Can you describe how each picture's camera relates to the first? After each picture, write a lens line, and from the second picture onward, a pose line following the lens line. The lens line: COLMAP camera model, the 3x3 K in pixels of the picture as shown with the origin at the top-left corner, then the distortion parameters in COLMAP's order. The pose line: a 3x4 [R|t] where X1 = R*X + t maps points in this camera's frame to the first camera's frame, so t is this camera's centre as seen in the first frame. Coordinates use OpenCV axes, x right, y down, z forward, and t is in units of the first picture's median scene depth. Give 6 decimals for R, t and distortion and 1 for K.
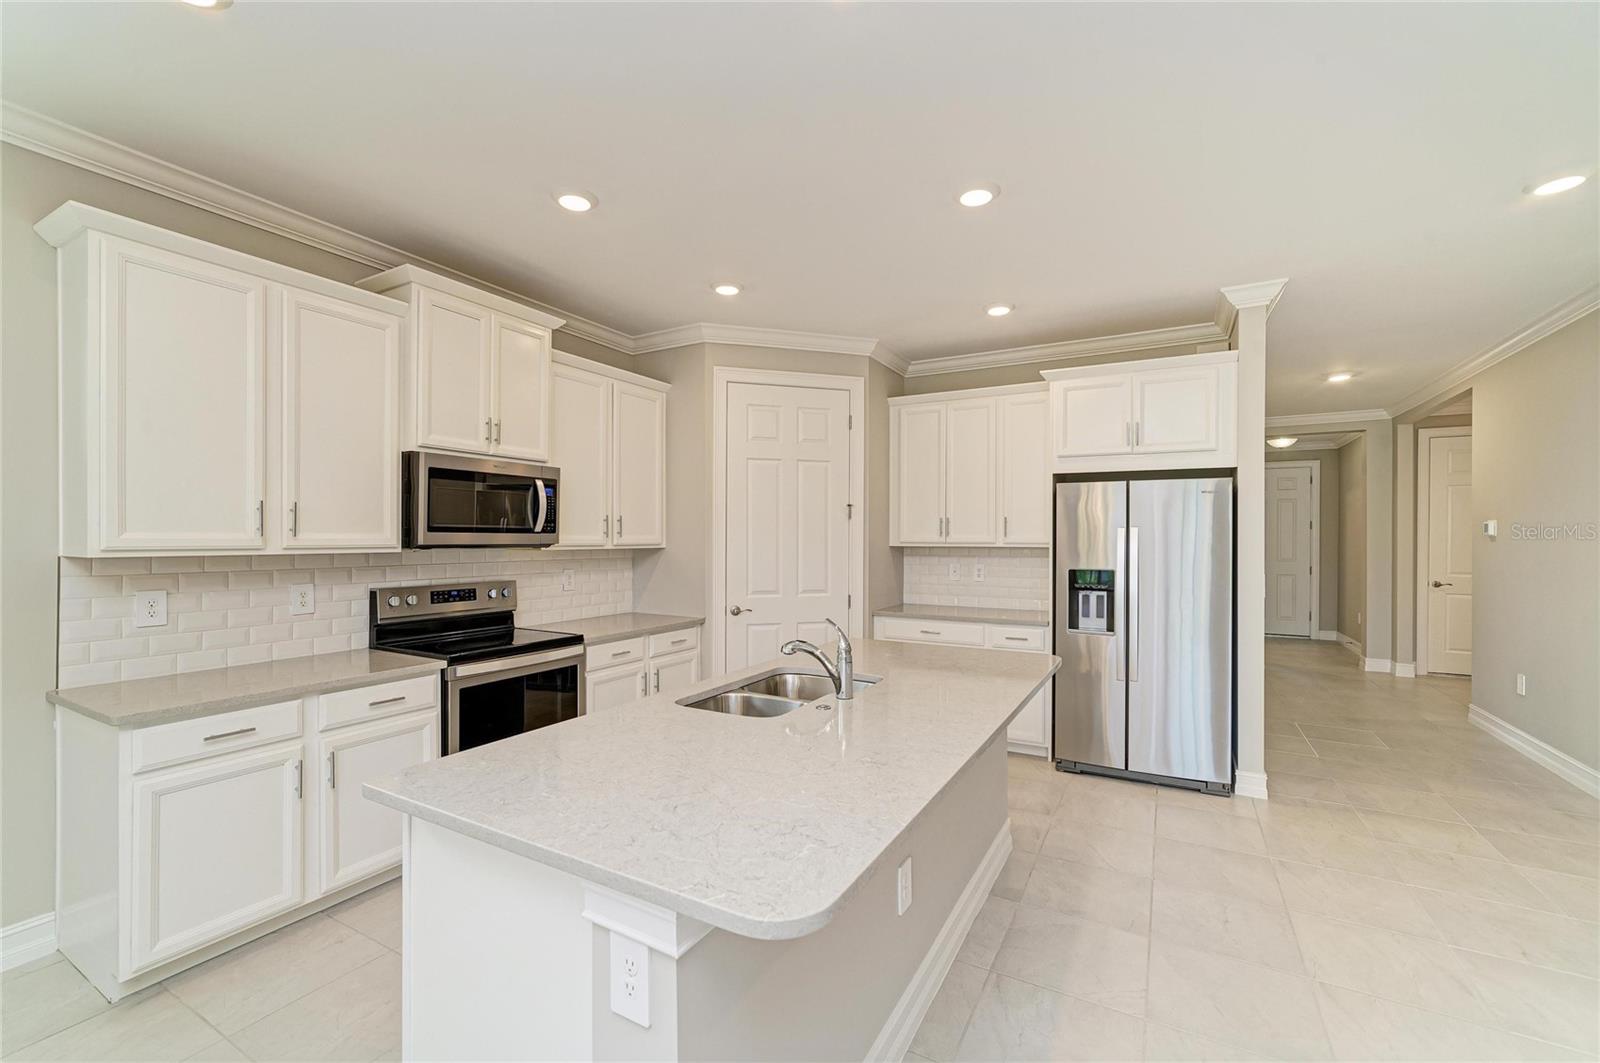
lens RADIAL K [[649.5, 0, 801.0], [0, 649.5, 539.3], [0, 0, 1]] dist [-0.006136, 0.000292]
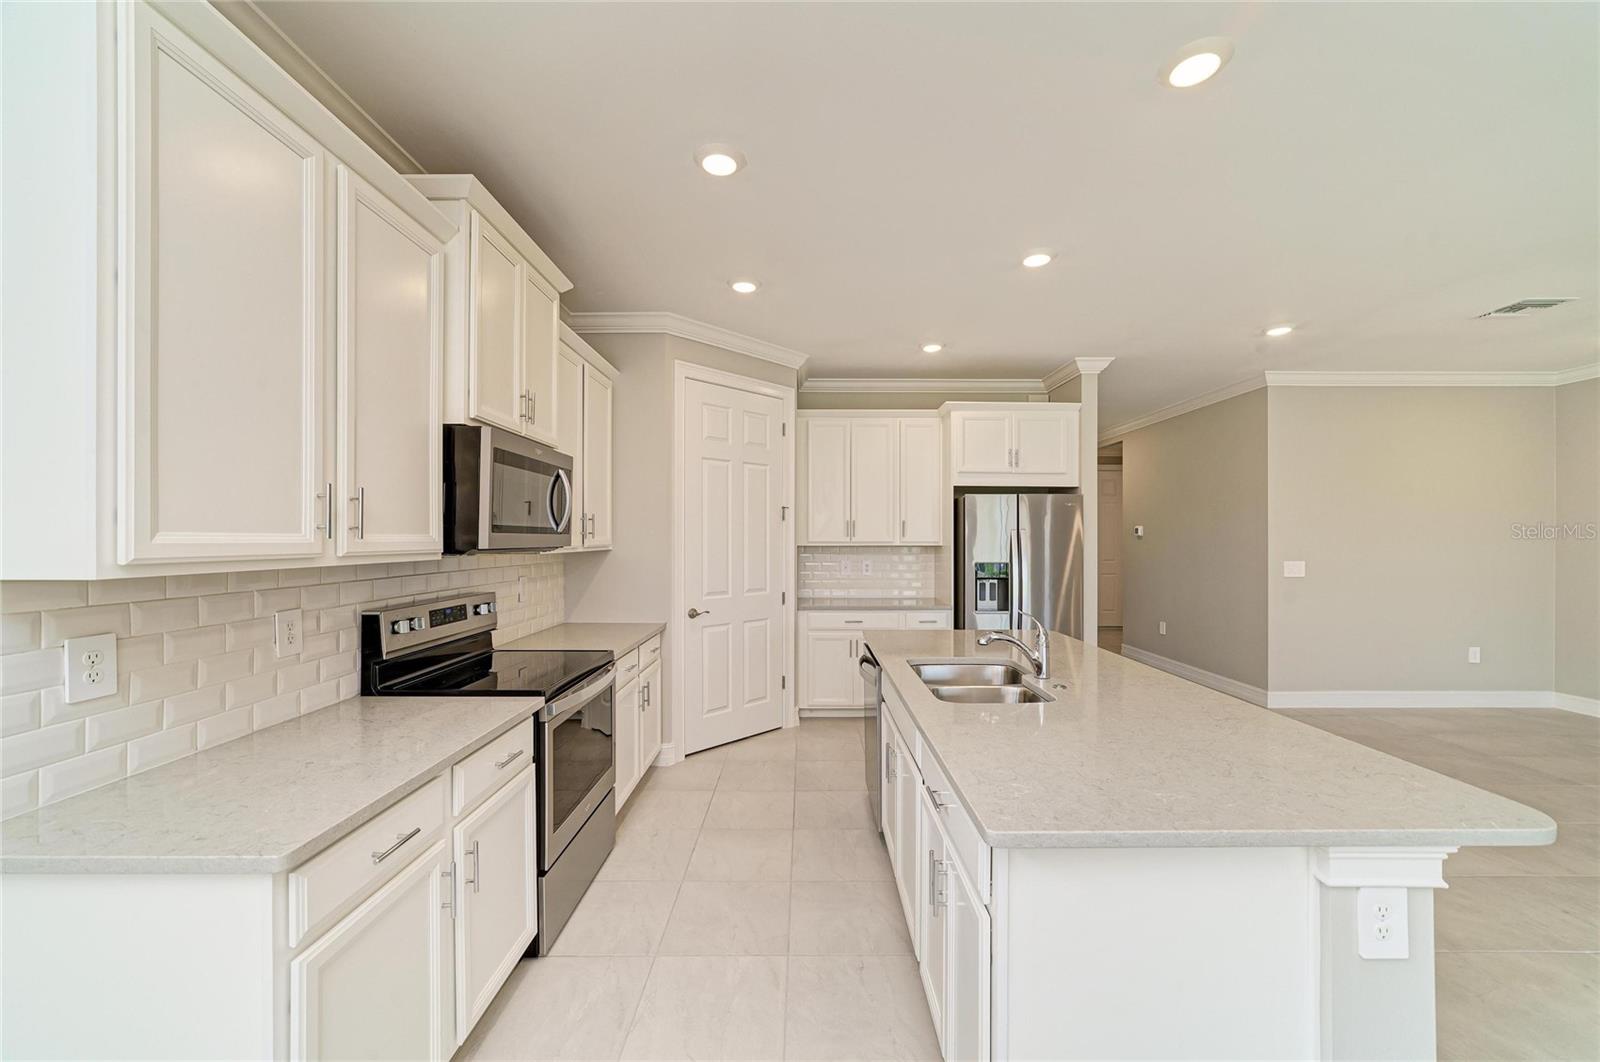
lens RADIAL K [[599.2, 0, 797.8], [0, 599.2, 538.1], [0, 0, 1]] dist [-0.006399, 0.000189]
pose [[0.873208, -0.002859, 0.487339, -0.475418], [0.003798, 0.999992, -0.000939, -0.001889], [-0.487333, 0.002670, 0.873212, 0.165391]]
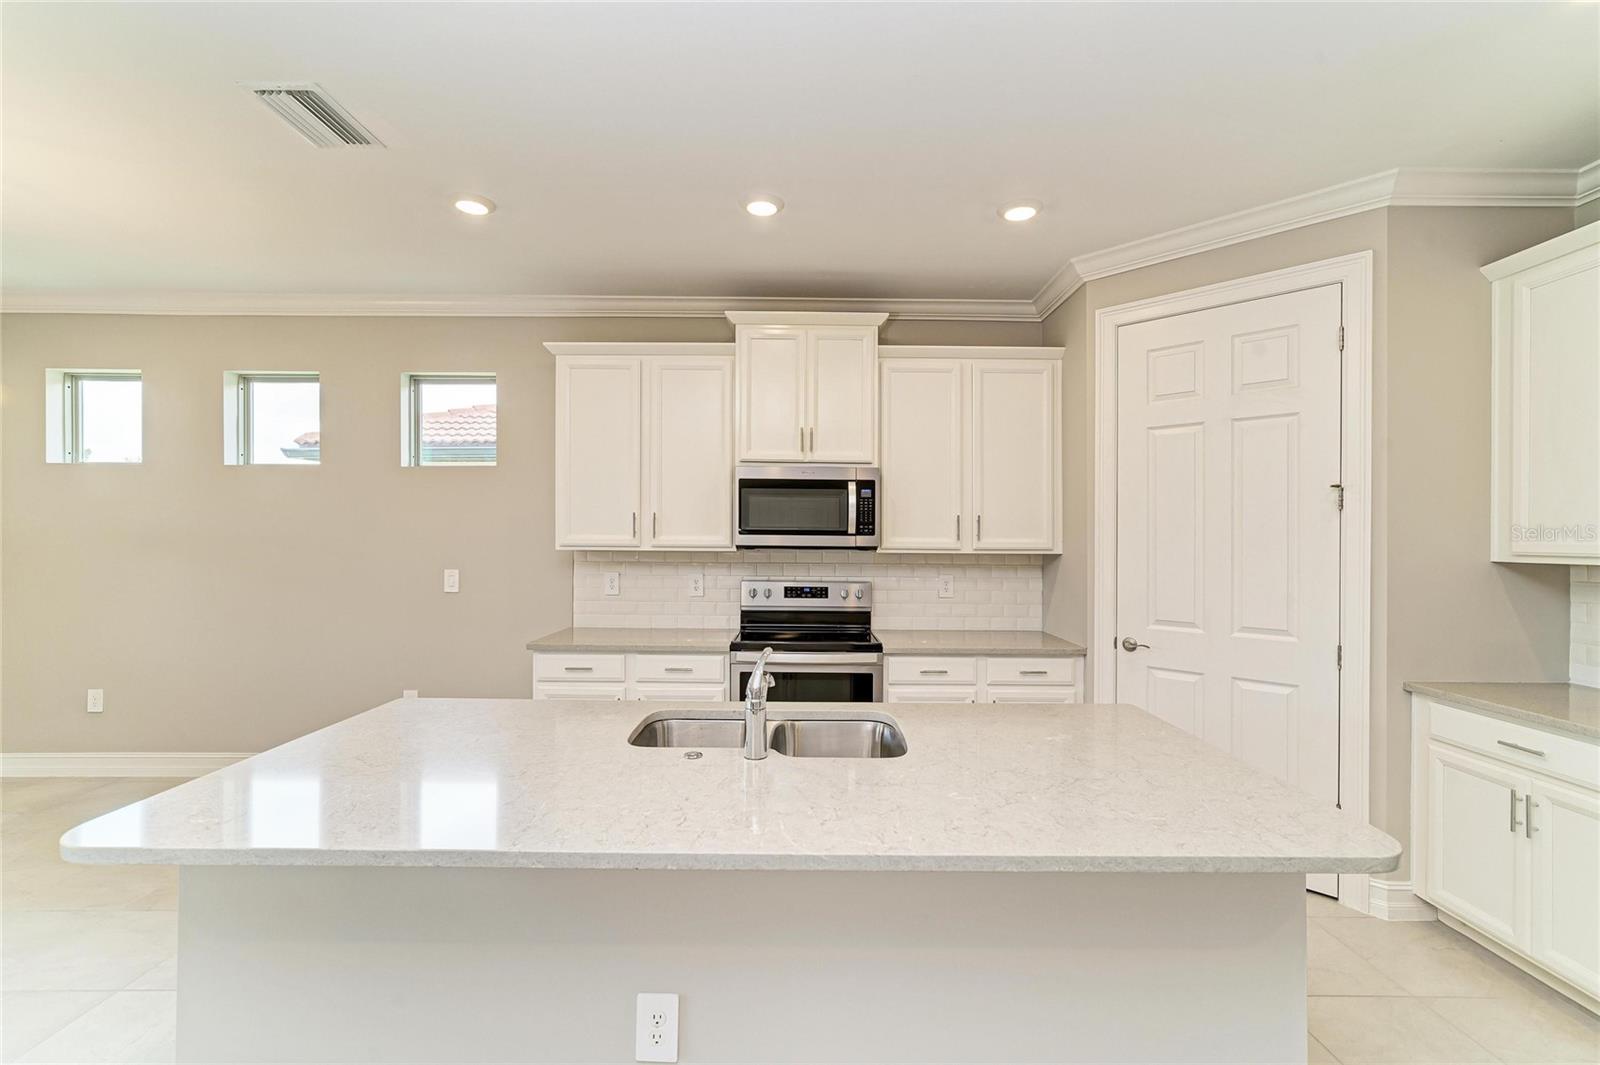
lens RADIAL K [[701.8, 0, 810.5], [0, 701.8, 538.4], [0, 0, 1]] dist [-0.004595, -0.000093]
pose [[0.499278, 0.003466, -0.866435, 0.460817], [-0.008227, 0.999966, -0.000741, -0.003353], [0.866403, 0.007498, 0.499289, 0.374813]]
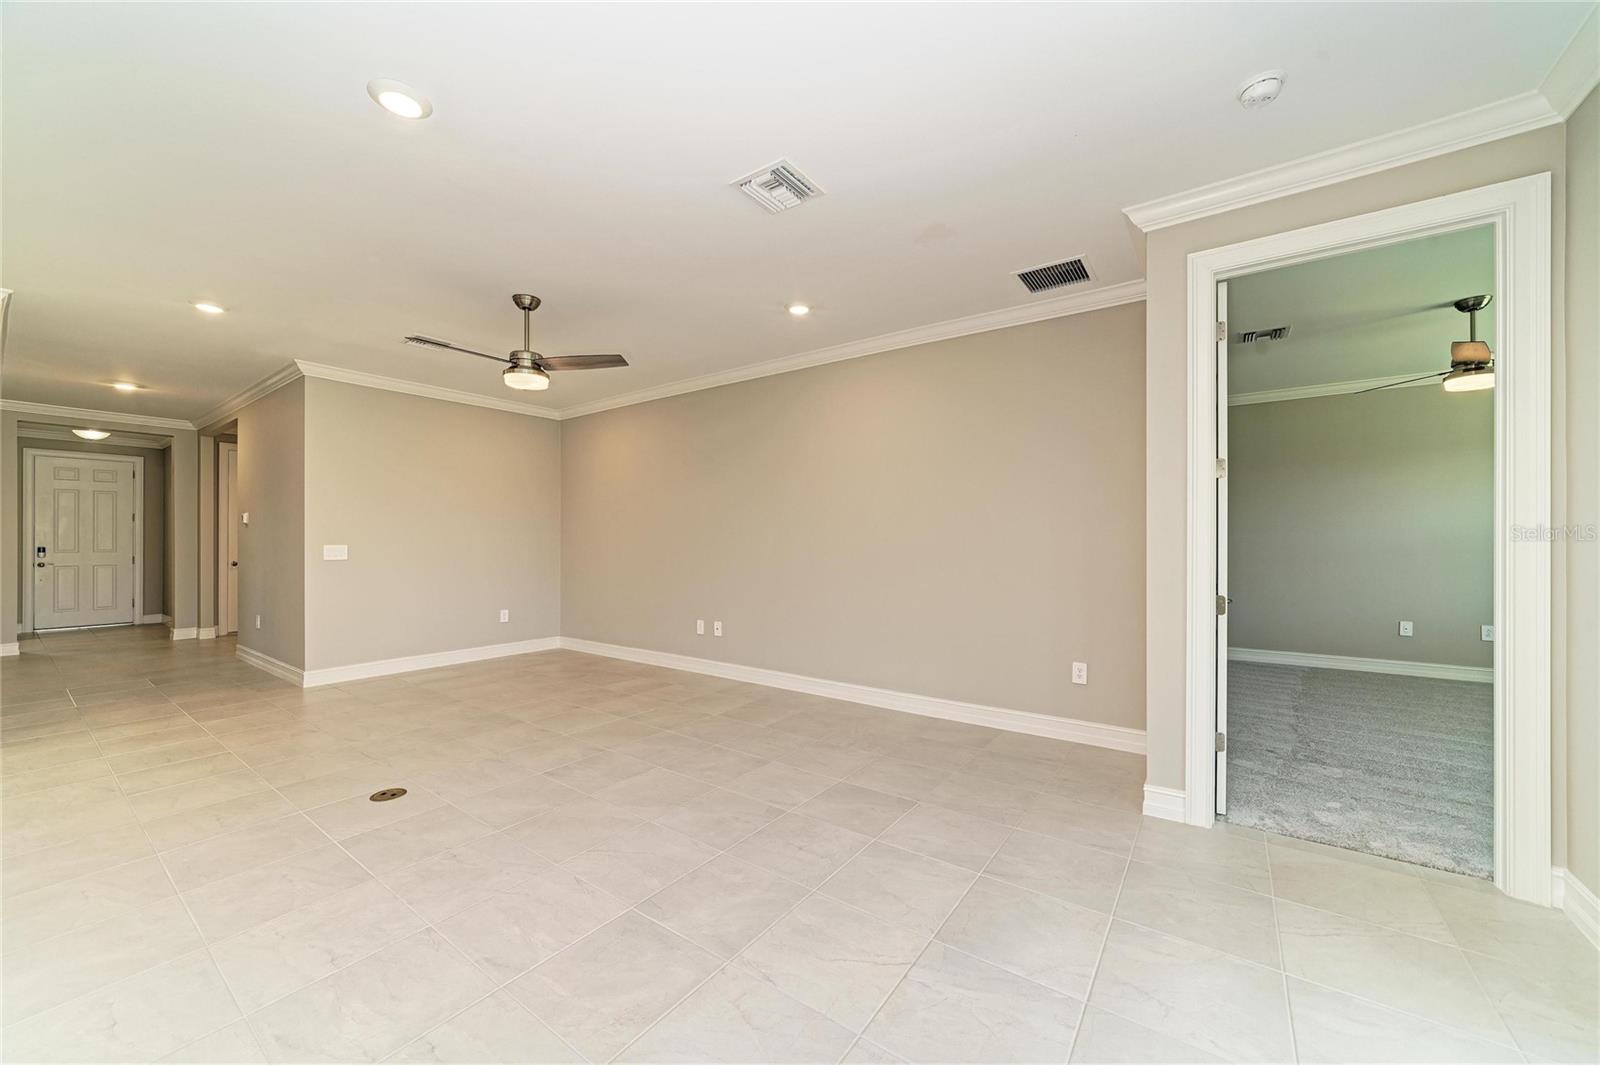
lens RADIAL K [[599.2, 0, 797.8], [0, 599.2, 539.6], [0, 0, 1]] dist [-0.006399, 0.000189]
pose [[0.114209, -0.002361, 0.993454, -0.139296], [0.003311, 0.999993, 0.001996, 0.040871], [-0.993451, 0.003061, 0.114216, -0.477282]]
